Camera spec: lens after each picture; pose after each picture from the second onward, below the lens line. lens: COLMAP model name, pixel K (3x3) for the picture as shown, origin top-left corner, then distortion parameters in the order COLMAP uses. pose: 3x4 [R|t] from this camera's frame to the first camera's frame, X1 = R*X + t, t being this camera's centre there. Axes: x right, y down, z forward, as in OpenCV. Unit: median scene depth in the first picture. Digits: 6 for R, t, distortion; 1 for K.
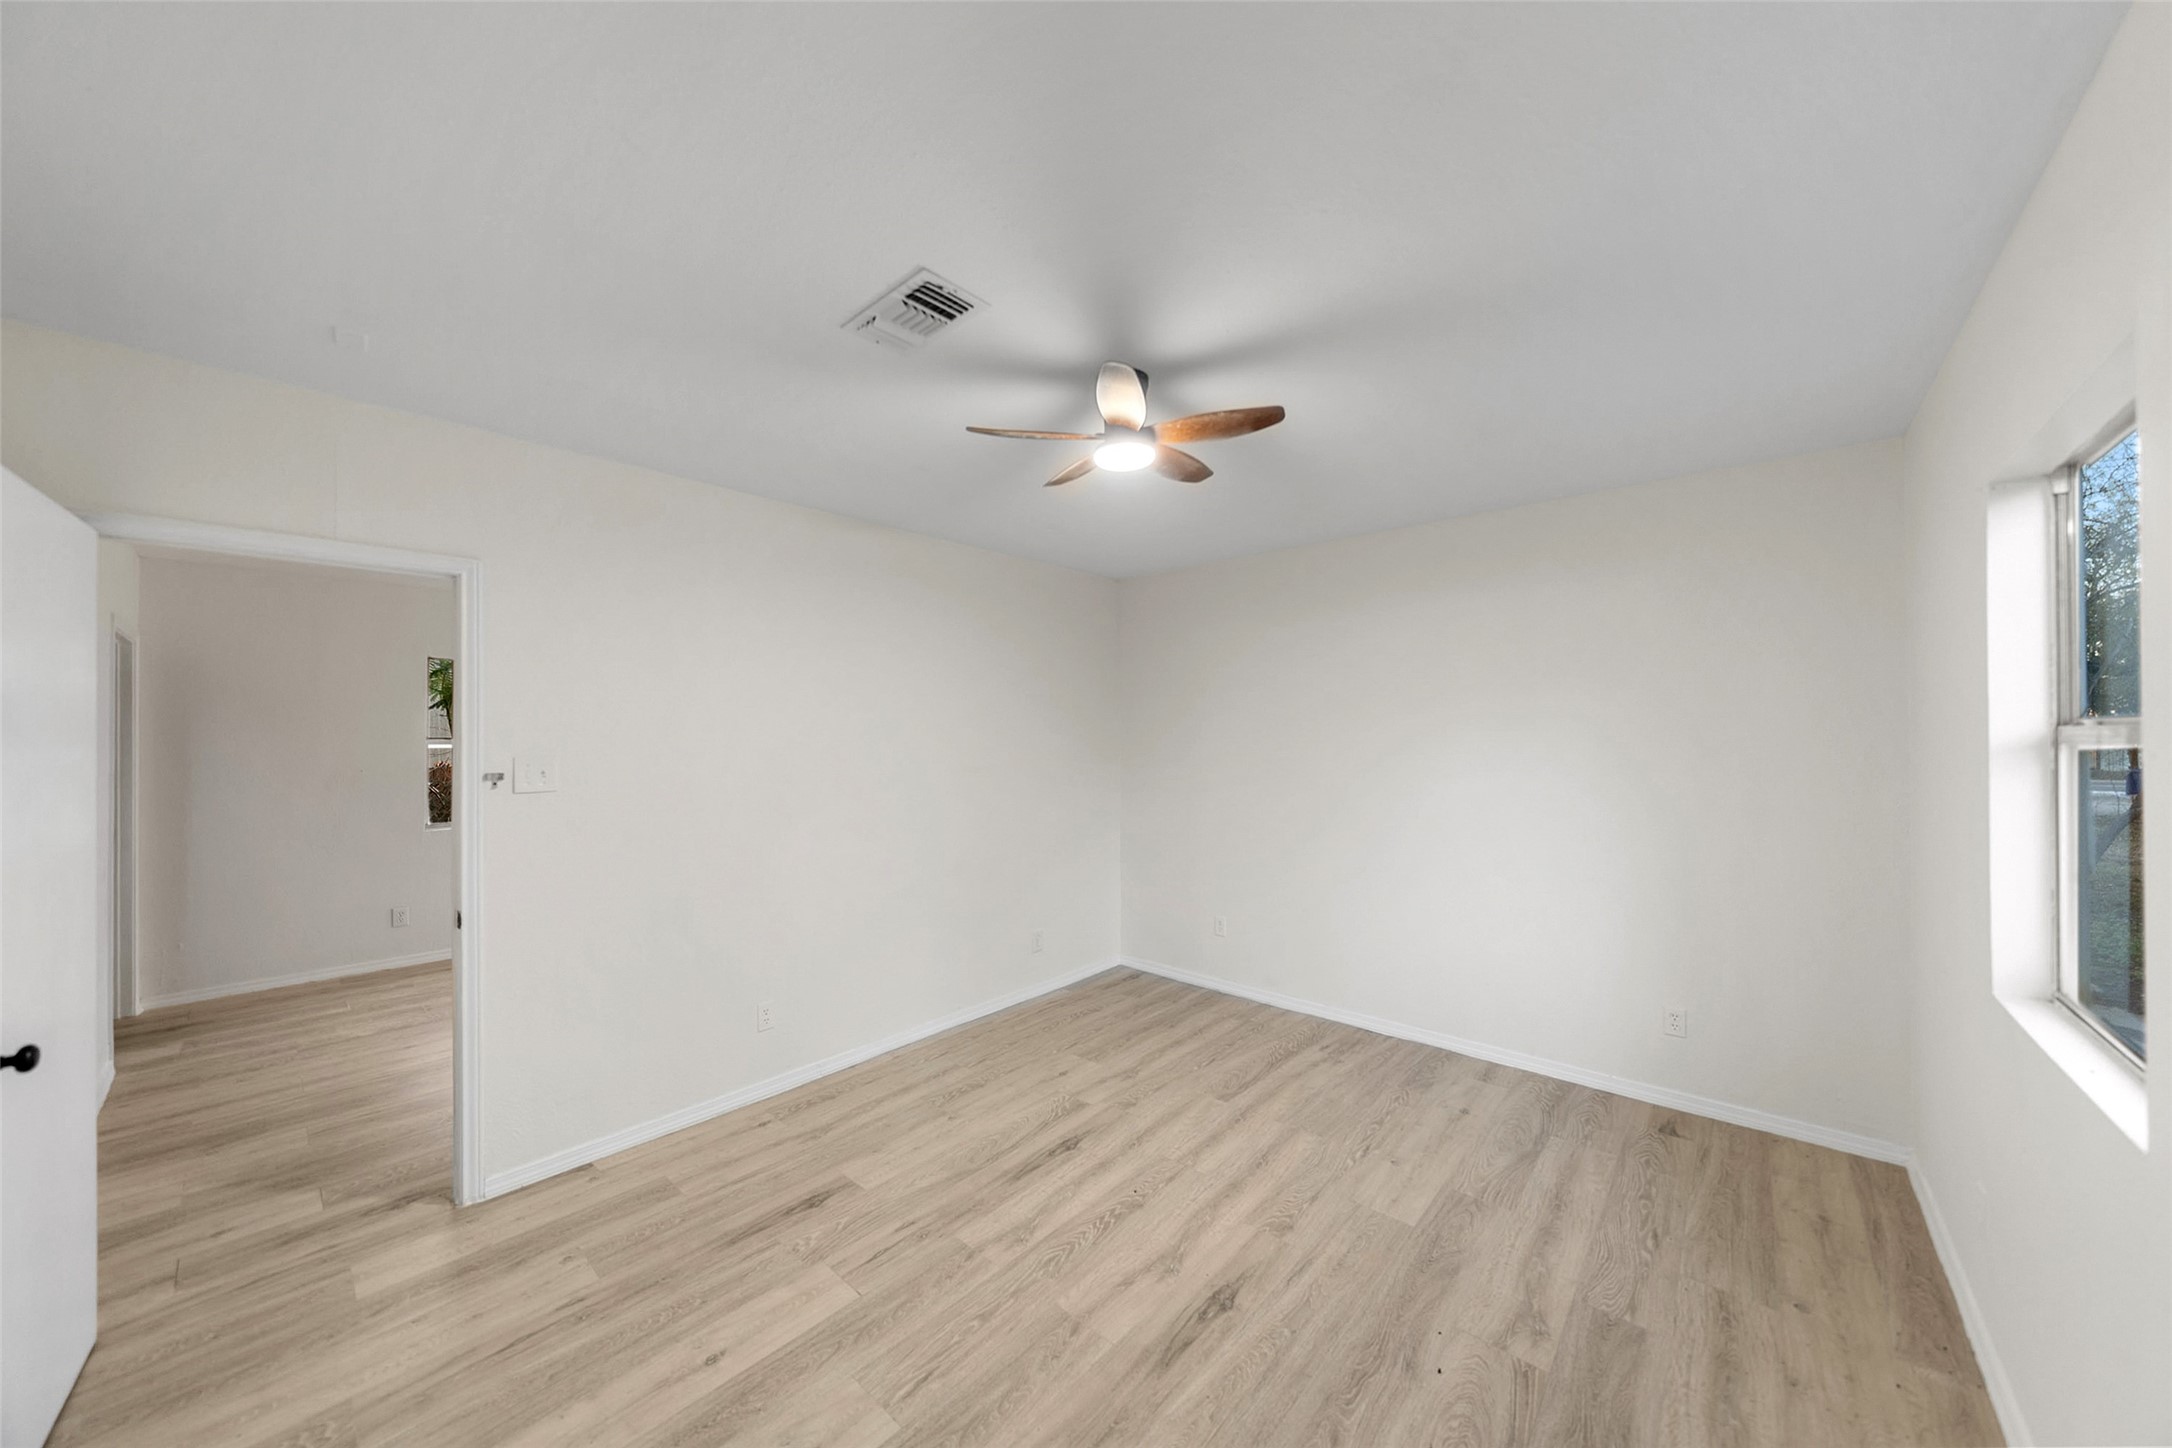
lens RADIAL K [[728.2, 0, 1062.0], [0, 728.2, 727.5], [0, 0, 1]] dist [-0.001022, -0.000120]
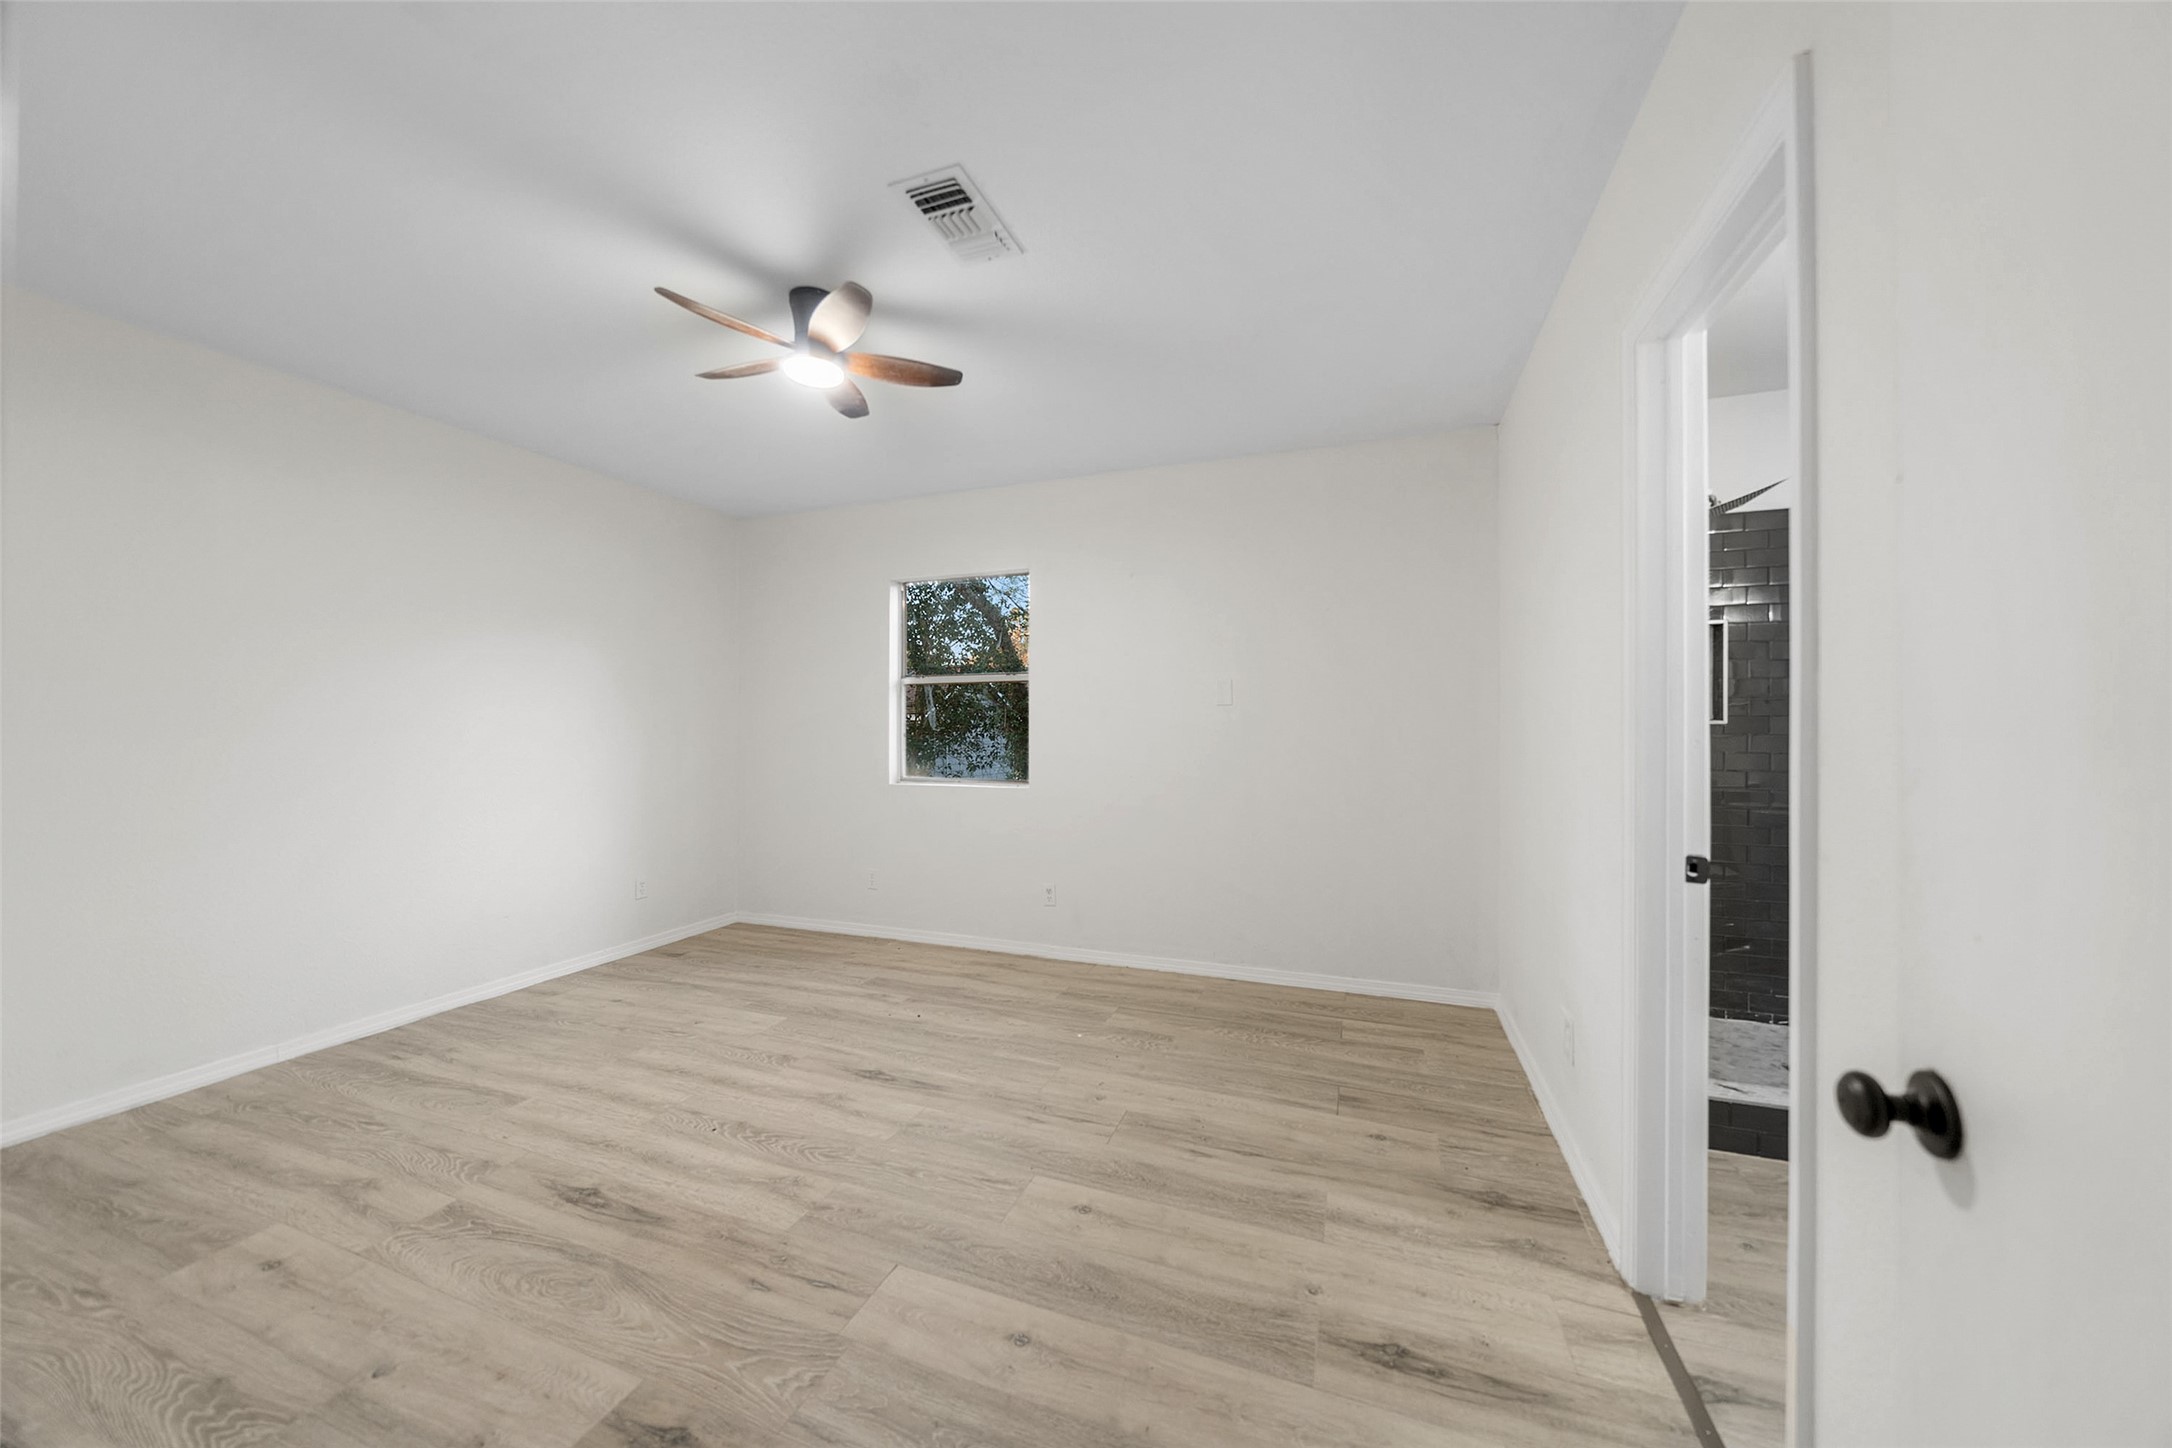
lens RADIAL K [[744.6, 0, 1093.0], [0, 744.6, 720.3], [0, 0, 1]] dist [0.000899, 0.000056]
pose [[-0.375233, 0.019235, 0.926731, -0.890150], [-0.013802, 0.999558, -0.026335, 0.132030], [-0.926828, -0.022673, -0.374801, 0.859130]]
